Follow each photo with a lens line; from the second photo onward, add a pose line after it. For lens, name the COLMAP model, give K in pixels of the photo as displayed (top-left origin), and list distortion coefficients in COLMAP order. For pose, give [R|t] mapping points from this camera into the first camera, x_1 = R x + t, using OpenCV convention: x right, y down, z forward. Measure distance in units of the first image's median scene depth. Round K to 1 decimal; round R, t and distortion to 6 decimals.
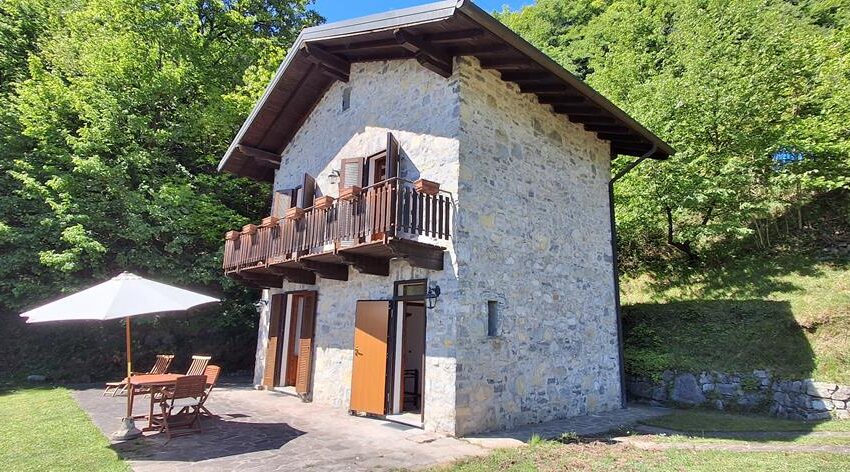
lens RADIAL K [[471.4, 0, 425.0], [0, 471.4, 236.0], [0, 0, 1]] dist [-0.003504, 0.000847]
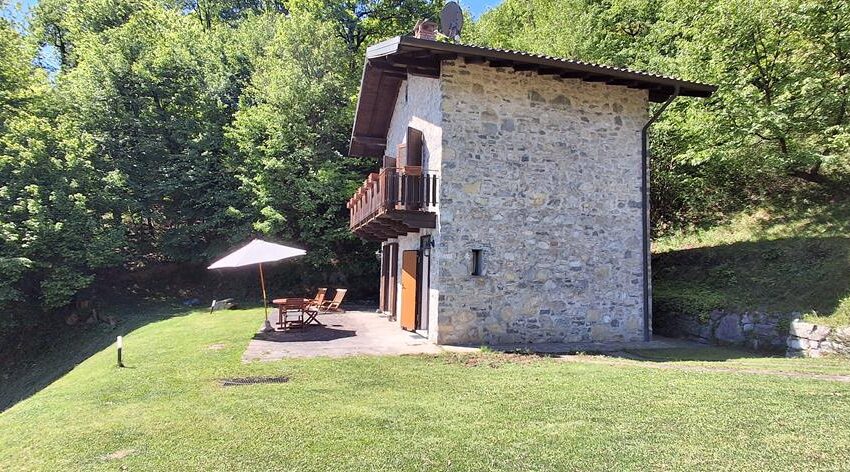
lens RADIAL K [[471.4, 0, 425.0], [0, 471.4, 236.0], [0, 0, 1]] dist [-0.003504, 0.000847]
pose [[0.887482, -0.036163, -0.459421, 0.554366], [0.092650, 0.990562, 0.101005, -0.040776], [0.451433, -0.132206, 0.882457, -0.195493]]
